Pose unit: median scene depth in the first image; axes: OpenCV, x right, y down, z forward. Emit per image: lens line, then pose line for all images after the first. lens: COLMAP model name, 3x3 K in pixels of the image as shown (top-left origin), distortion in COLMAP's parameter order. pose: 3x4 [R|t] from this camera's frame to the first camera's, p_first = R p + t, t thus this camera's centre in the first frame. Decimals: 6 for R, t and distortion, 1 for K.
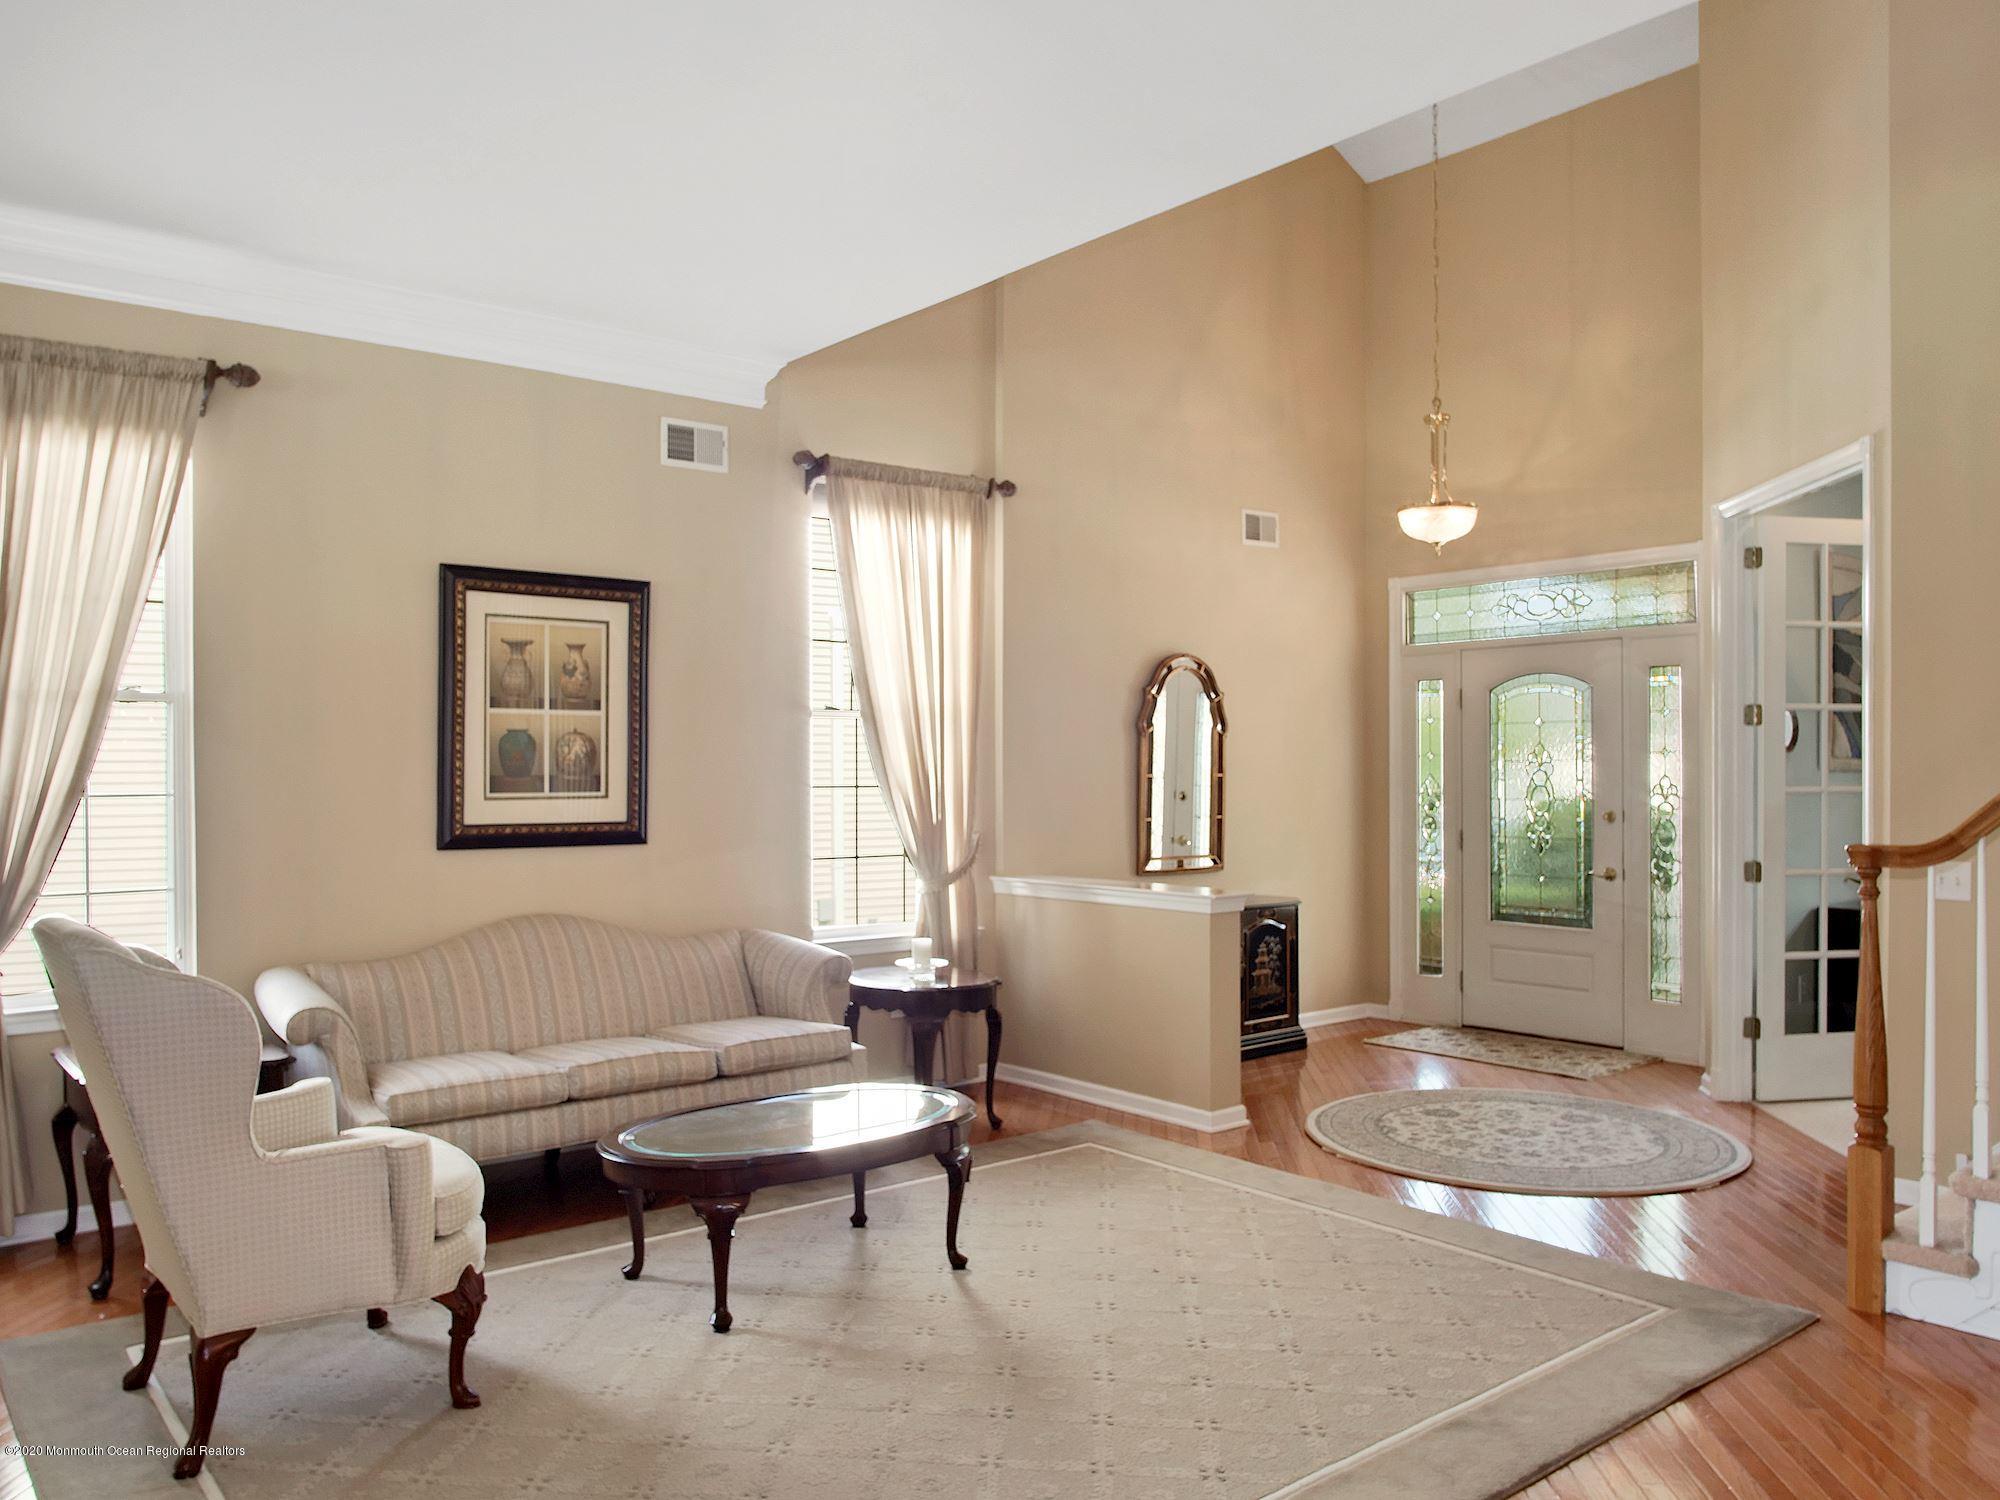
lens RADIAL K [[1487.9, 0, 996.6], [0, 1487.9, 747.5], [0, 0, 1]] dist [-0.026954, 0.005840]
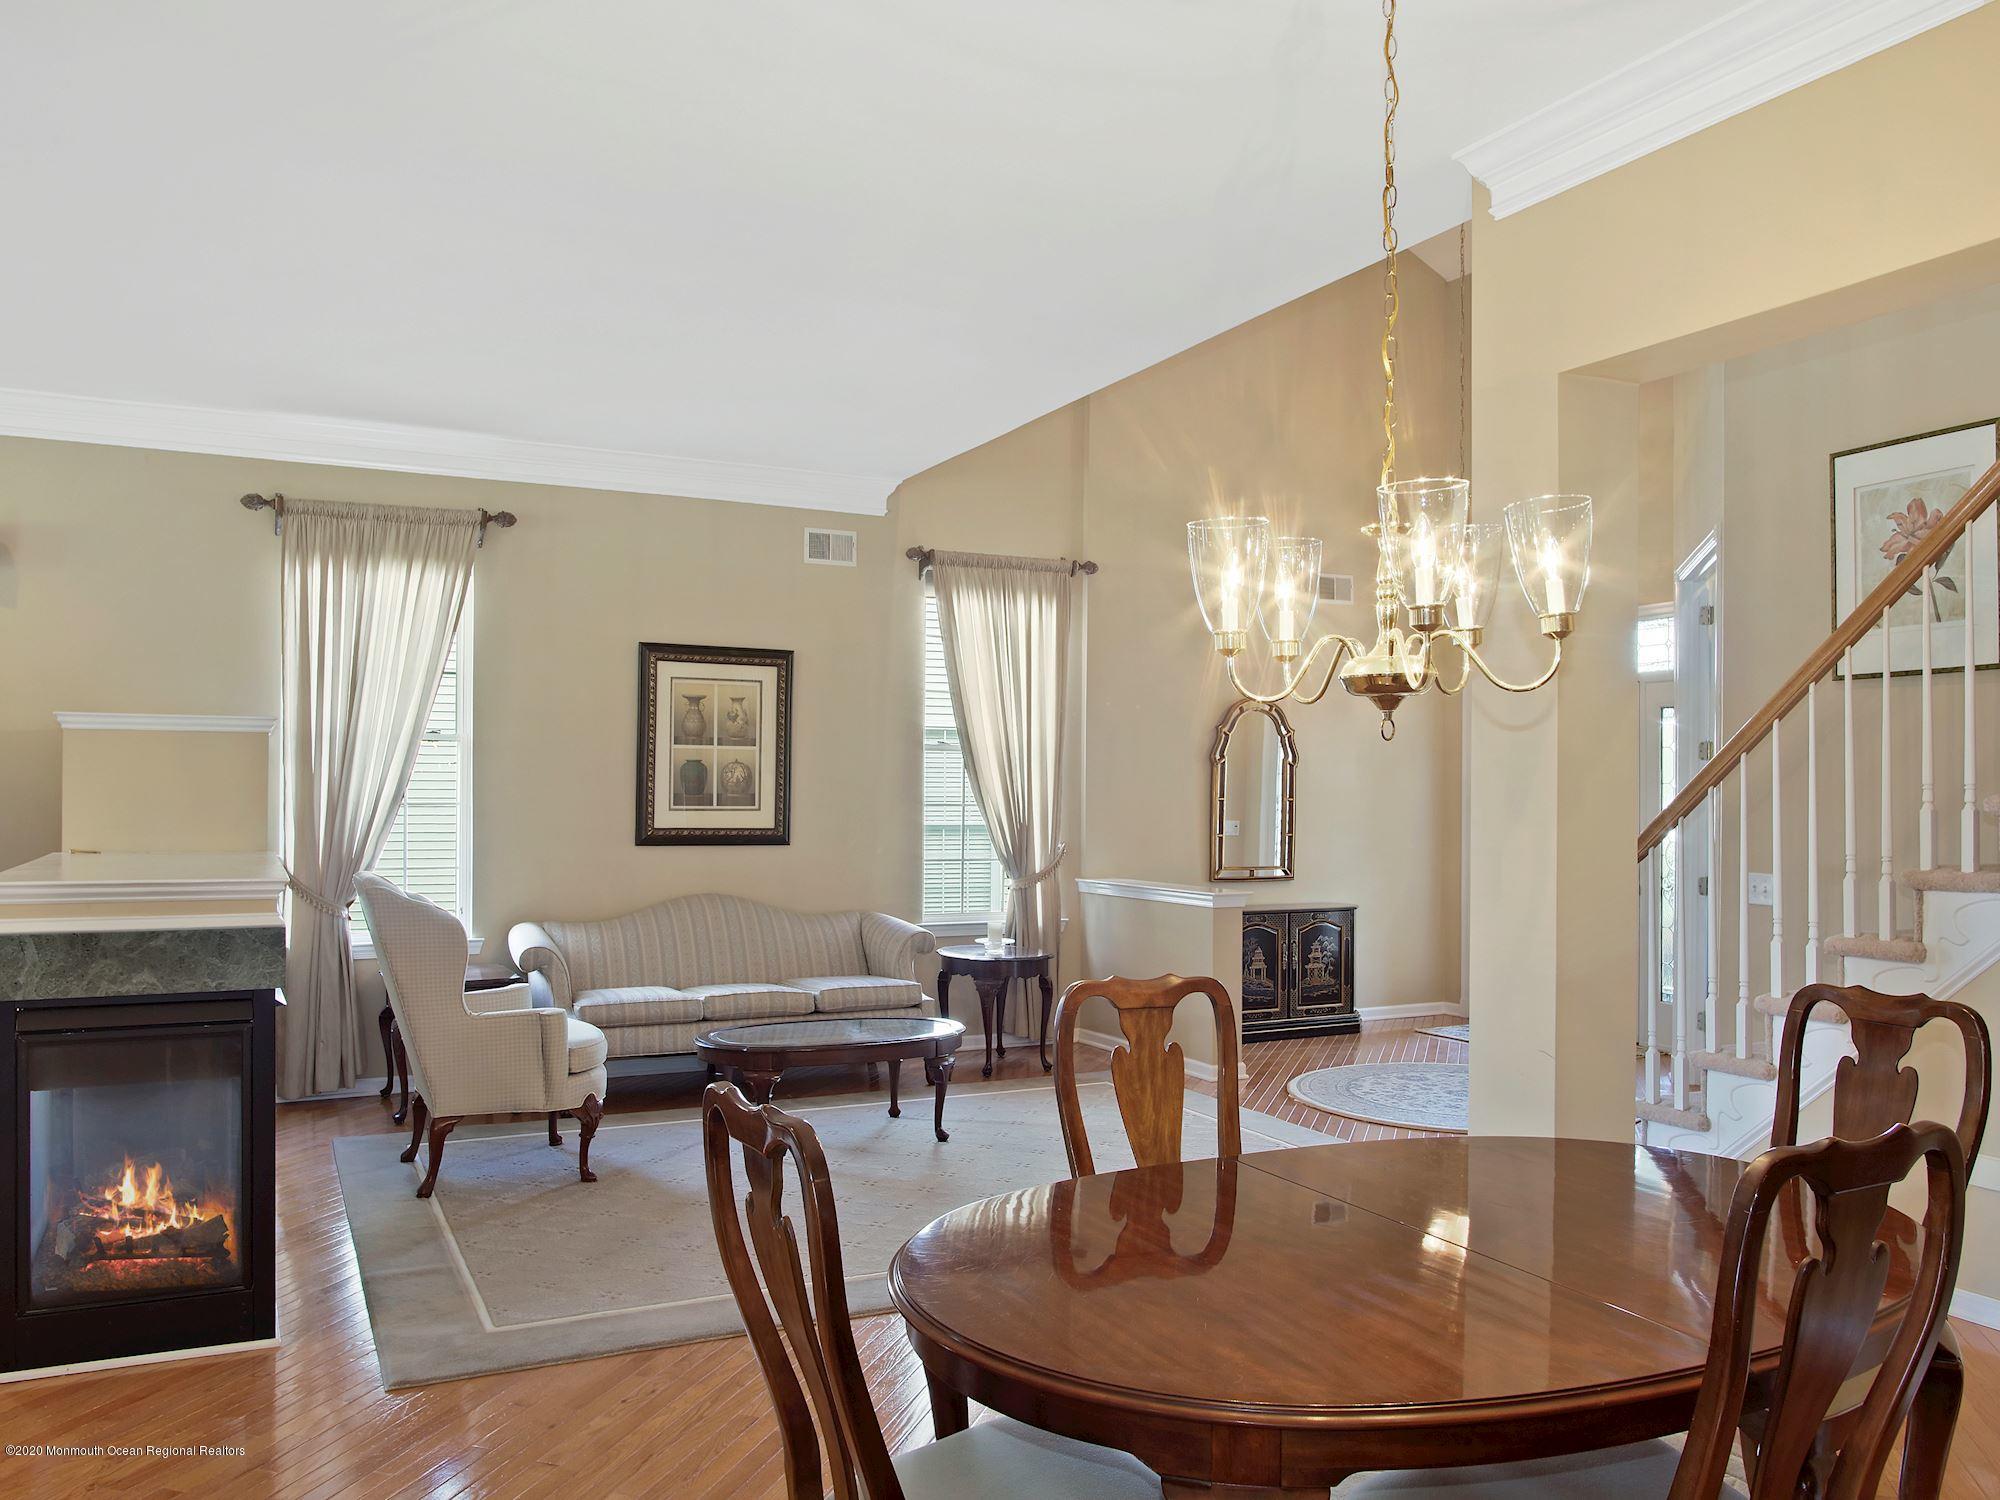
lens RADIAL K [[1504.4, 0, 1007.0], [0, 1504.4, 747.3], [0, 0, 1]] dist [-0.022517, -0.001244]
pose [[0.977089, 0.002736, -0.212812, 0.252823], [-0.006197, 0.999859, -0.015595, -0.003810], [0.212740, 0.016556, 0.976969, -0.298591]]
